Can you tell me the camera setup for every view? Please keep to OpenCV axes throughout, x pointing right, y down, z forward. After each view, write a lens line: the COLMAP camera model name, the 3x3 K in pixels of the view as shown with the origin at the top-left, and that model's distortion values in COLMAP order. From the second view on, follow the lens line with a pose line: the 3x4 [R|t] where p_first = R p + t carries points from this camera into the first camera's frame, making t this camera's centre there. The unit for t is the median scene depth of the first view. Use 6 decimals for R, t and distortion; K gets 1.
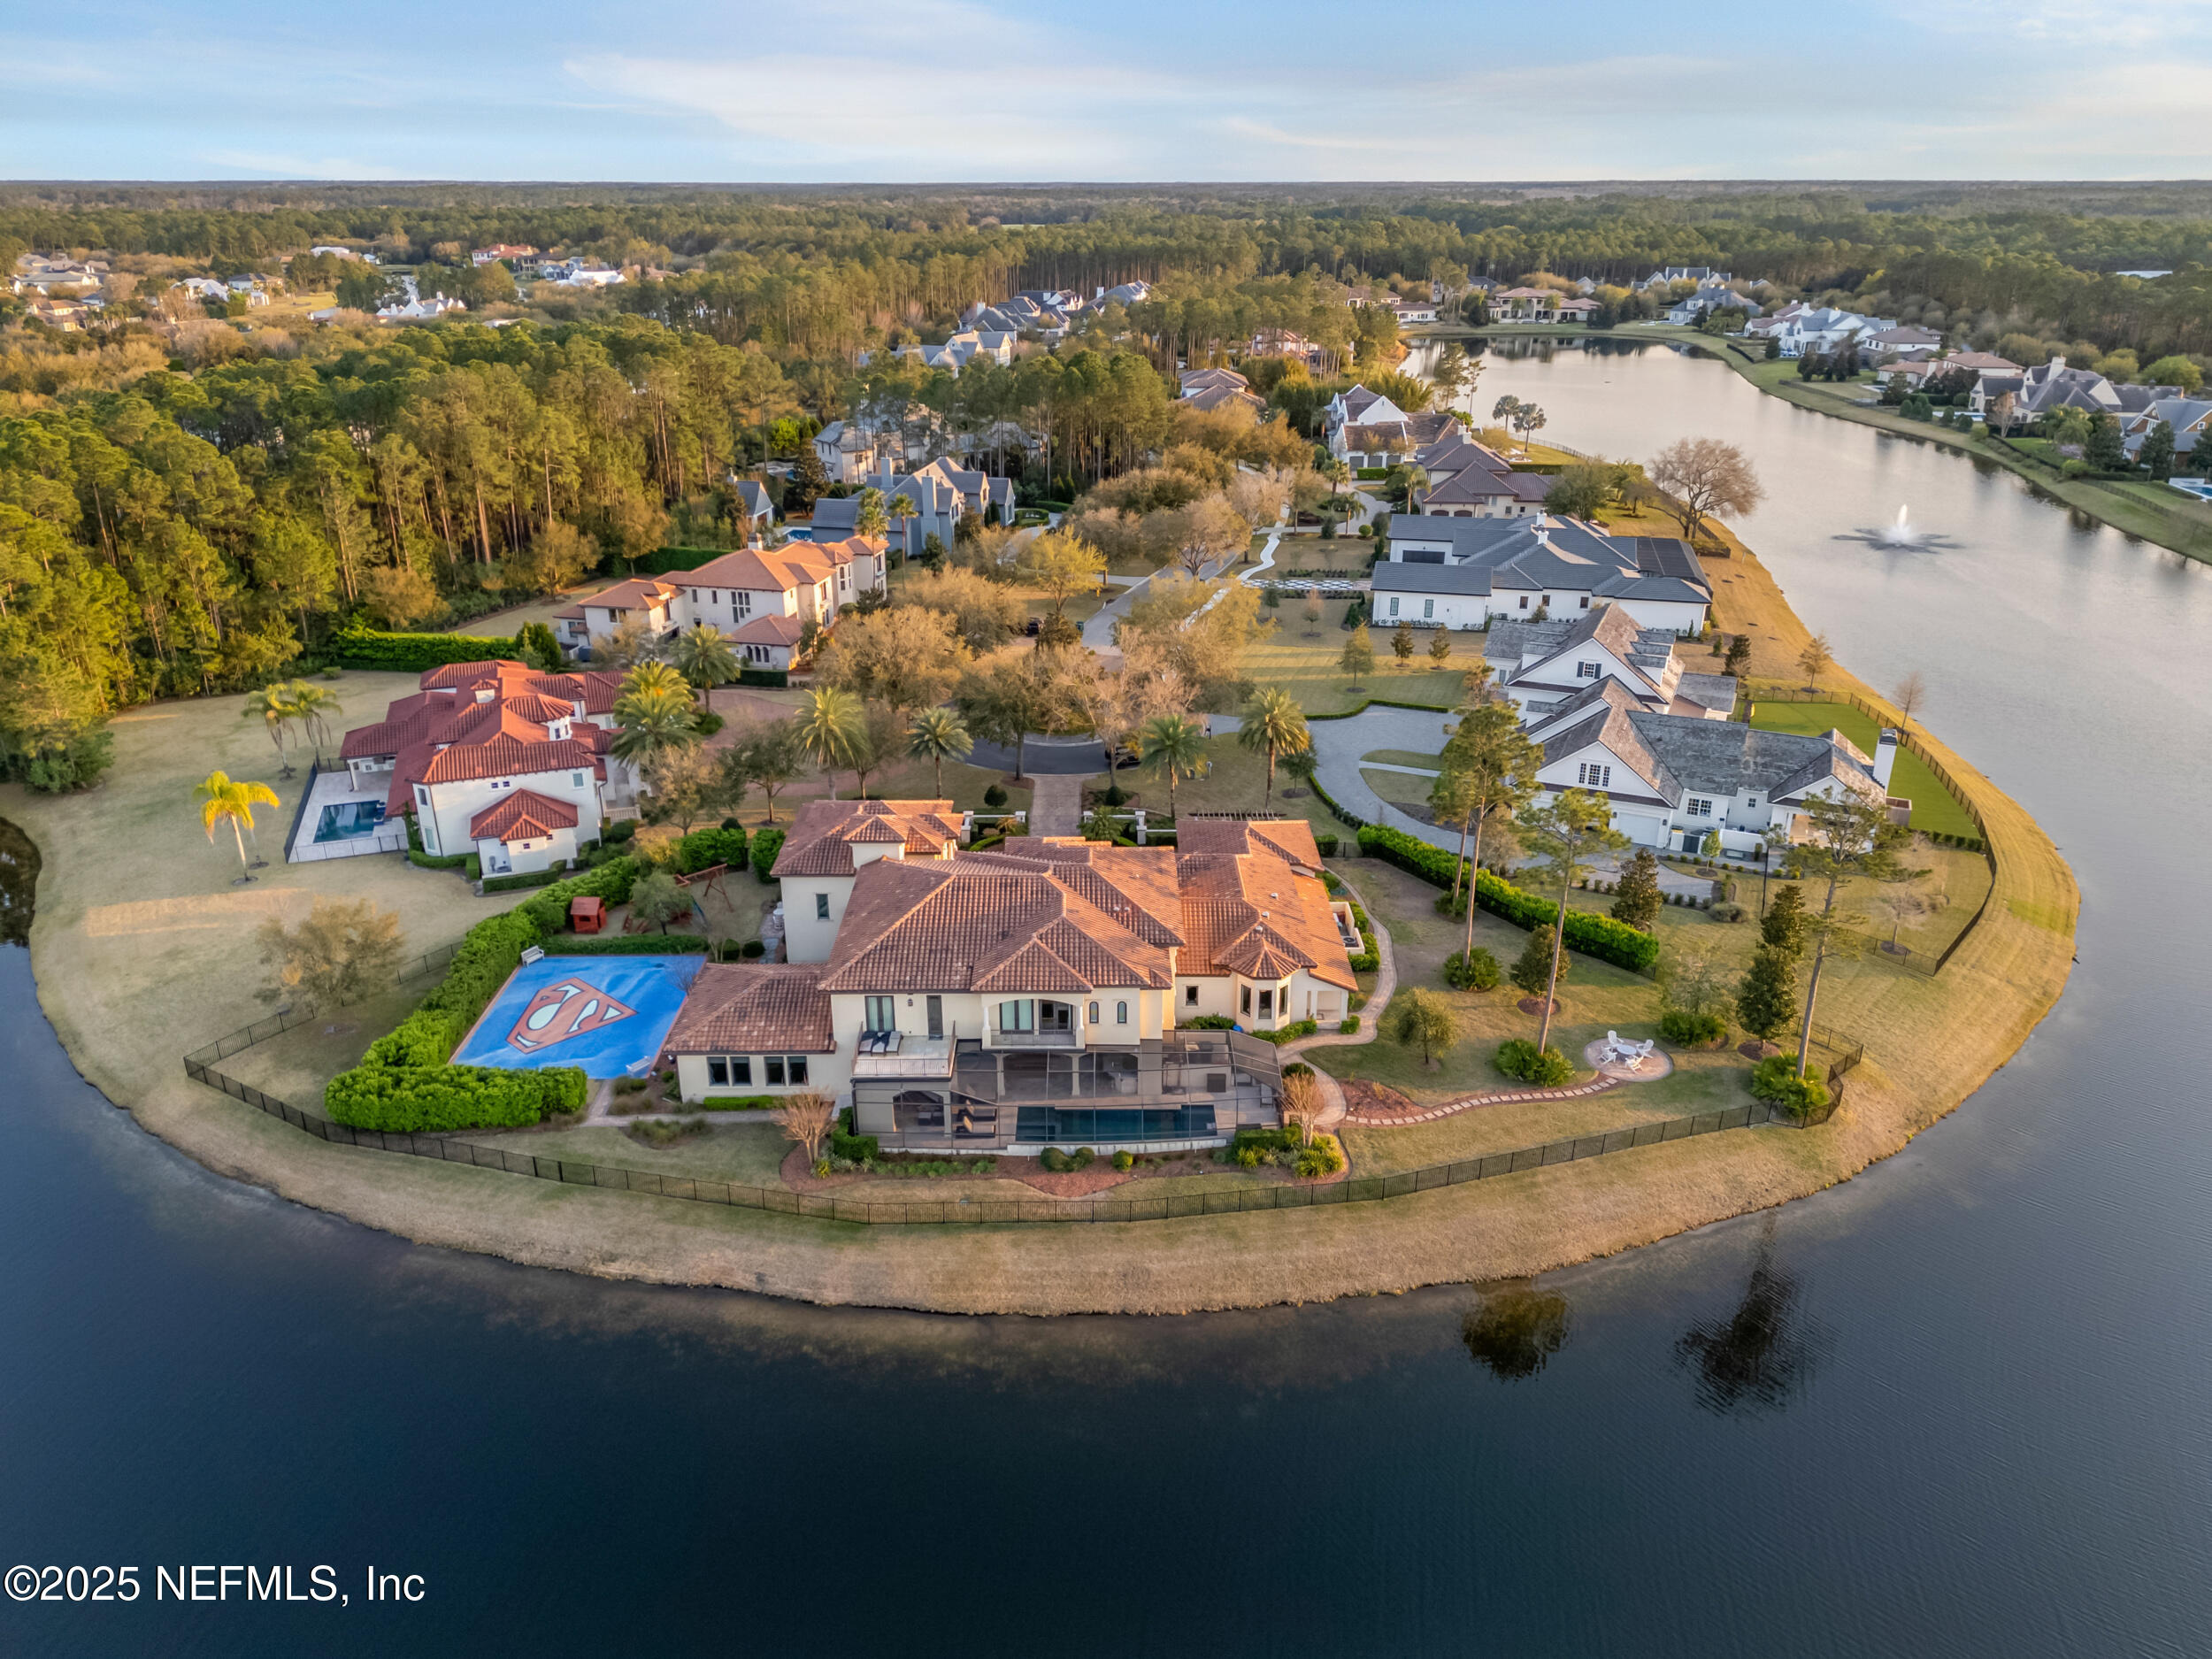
lens RADIAL K [[1603.1, 0, 1106.0], [0, 1603.1, 829.5], [0, 0, 1]] dist [0.072594, -0.096167]
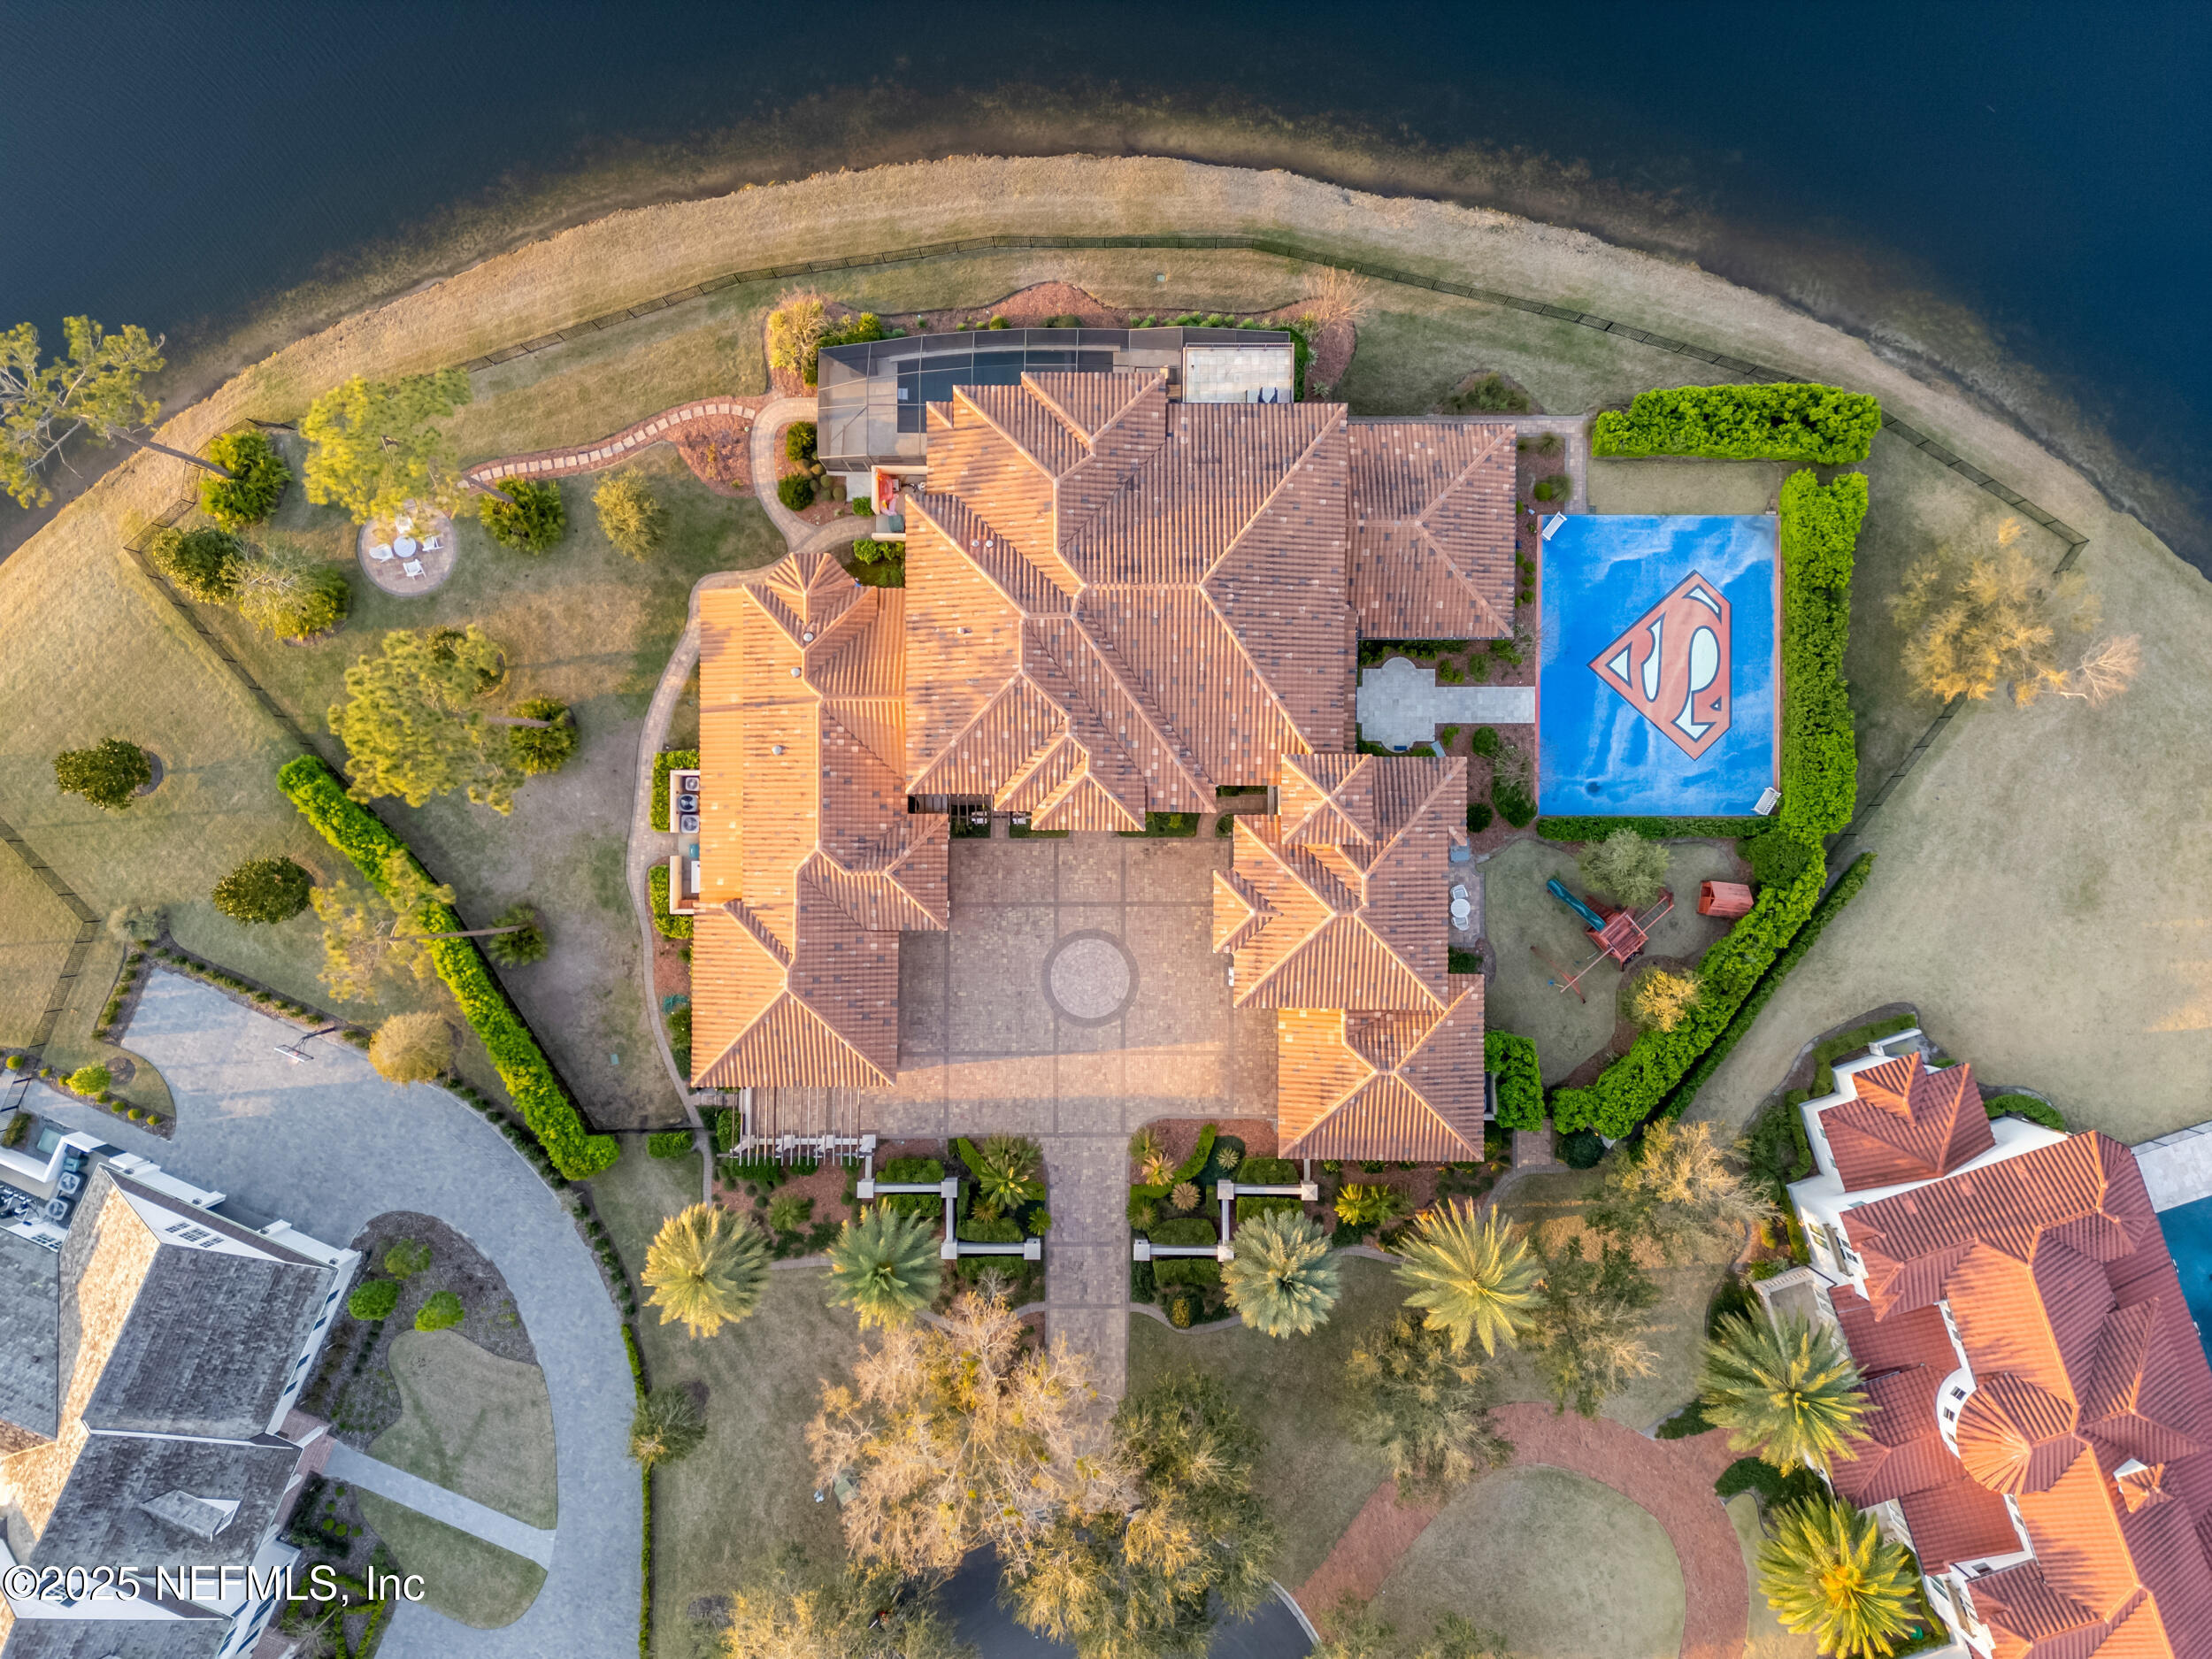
lens RADIAL K [[1603.1, 0, 1106.0], [0, 1603.1, 829.5], [0, 0, 1]] dist [0.072594, -0.096167]
pose [[-0.999943, -0.008739, 0.006089, -0.052432], [0.008795, -0.355063, 0.934801, -0.685021], [-0.006008, 0.934802, 0.355119, 0.801743]]
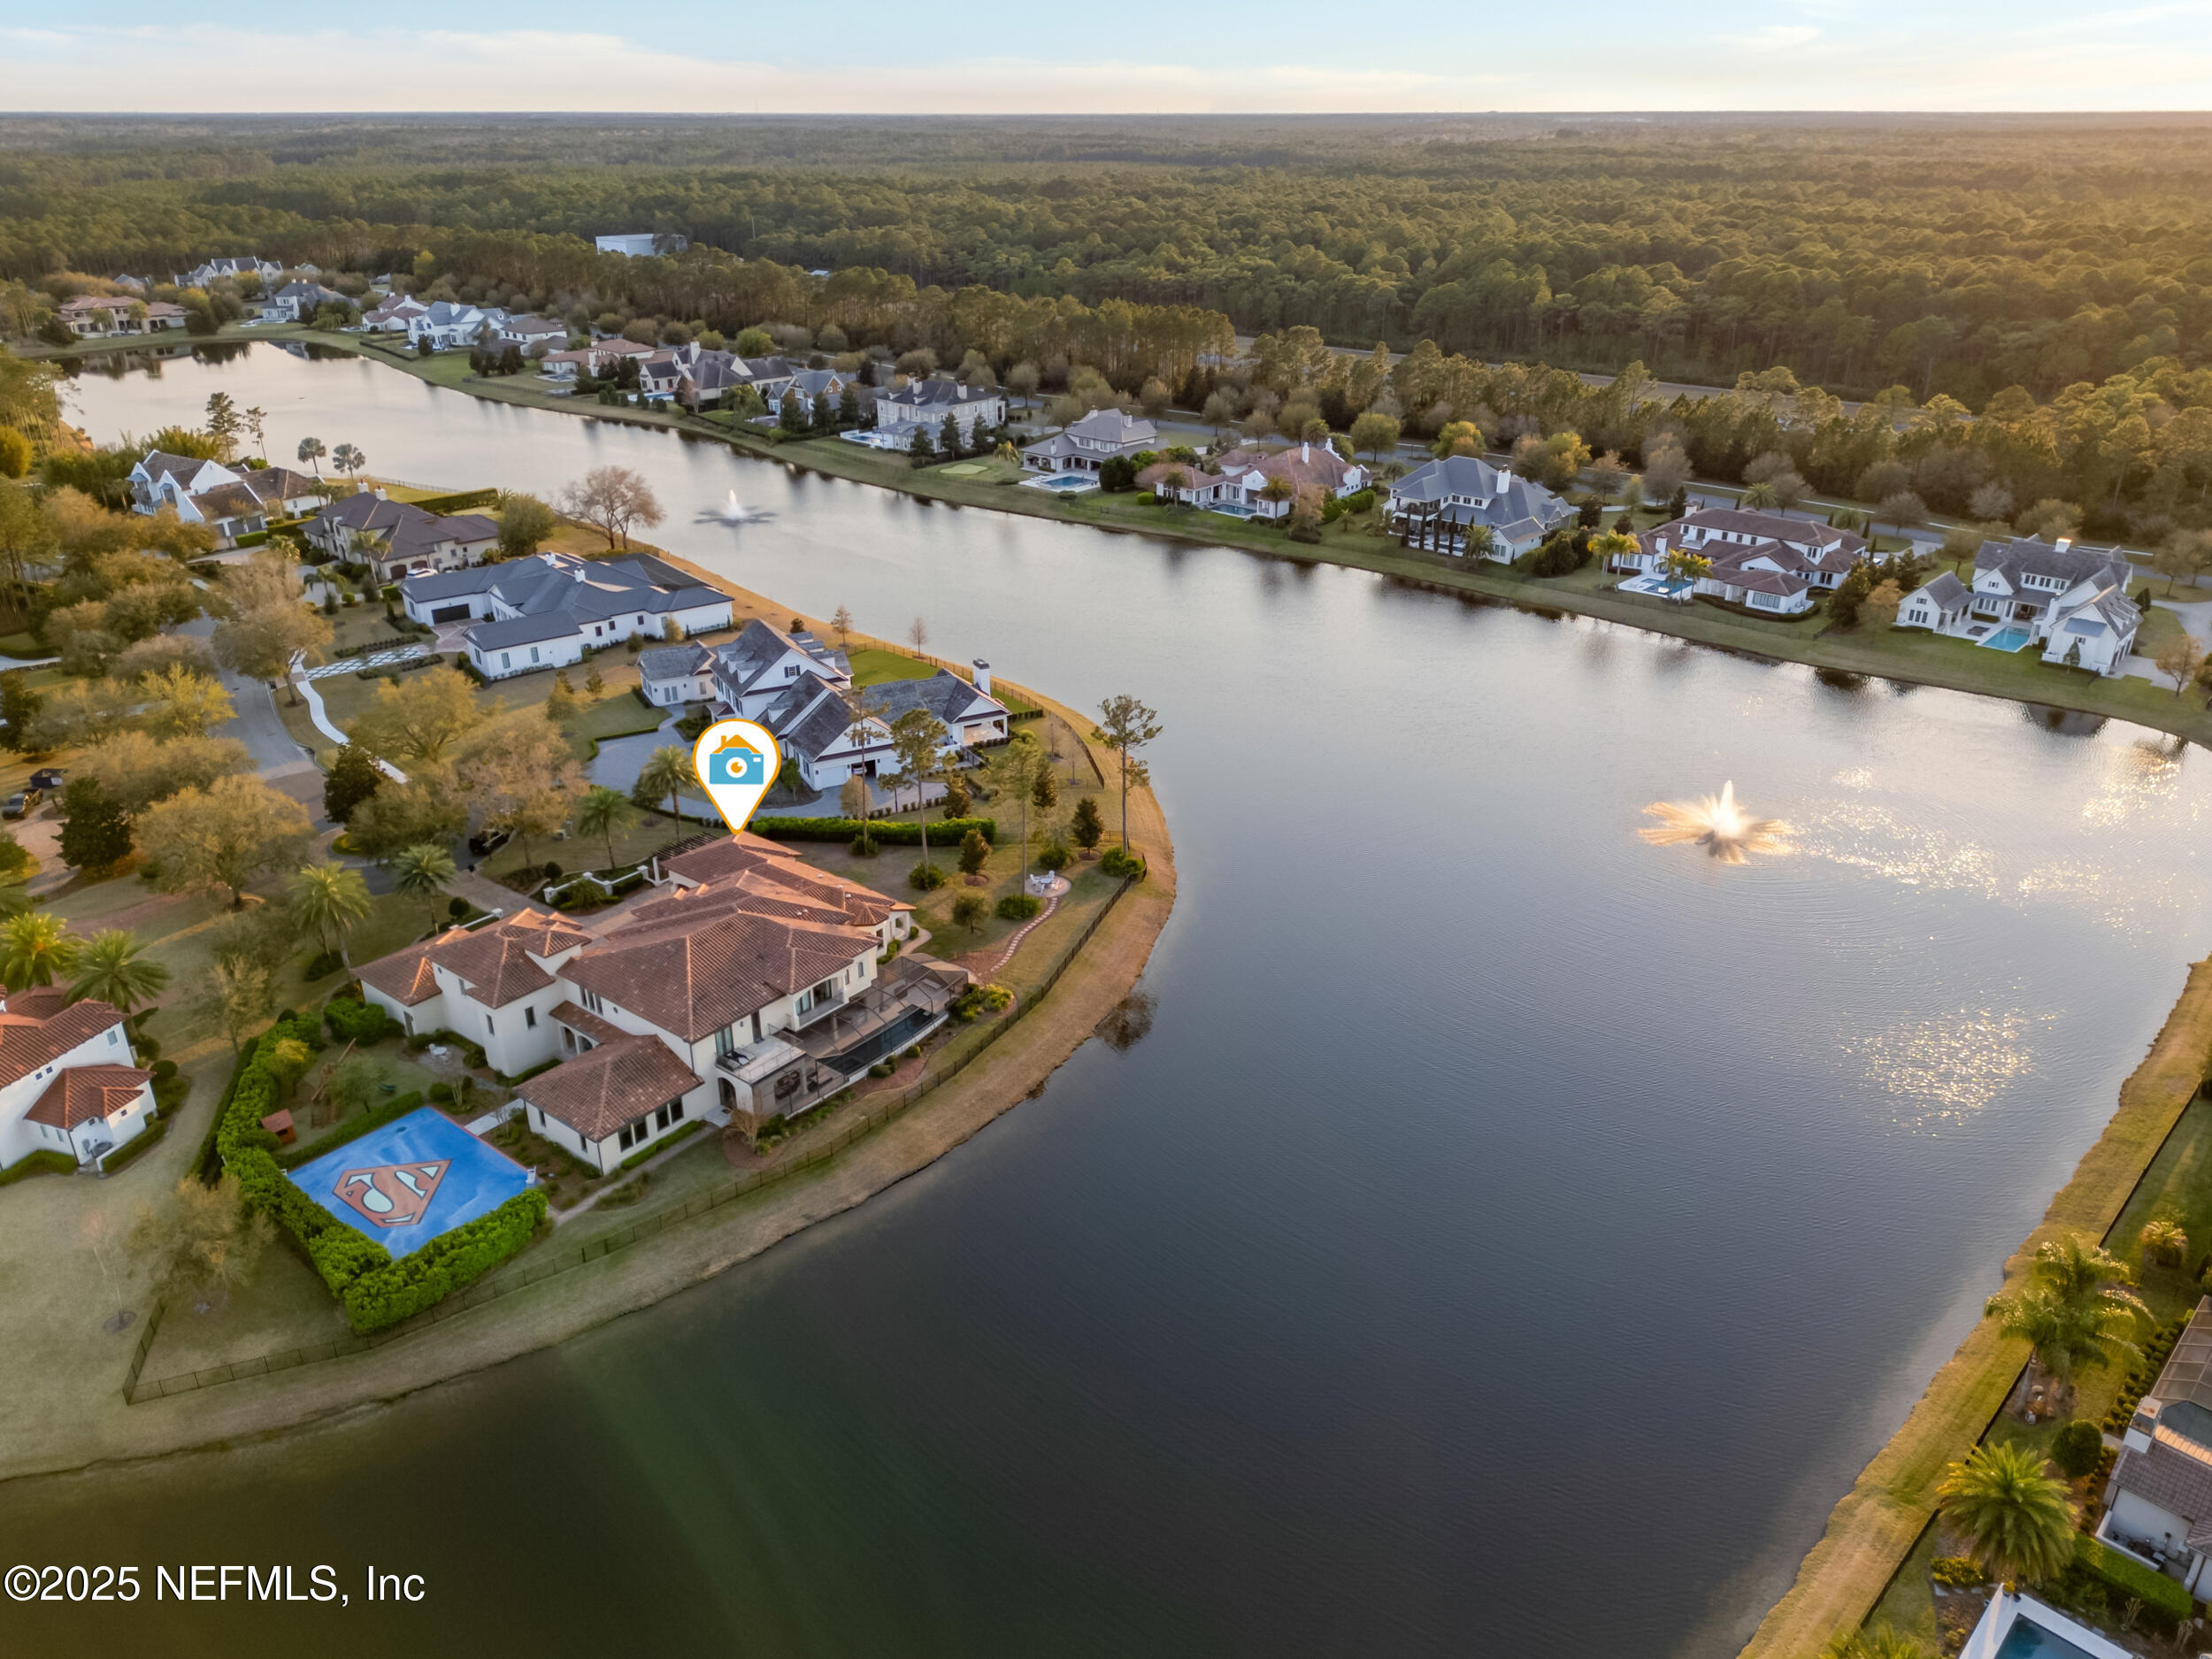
lens RADIAL K [[1603.1, 0, 1106.0], [0, 1603.1, 829.5], [0, 0, 1]] dist [0.072594, -0.096167]
pose [[0.614536, -0.330362, 0.716385, -0.779909], [0.297644, 0.938075, 0.177267, -0.182993], [-0.730585, 0.104290, 0.674811, -0.175416]]
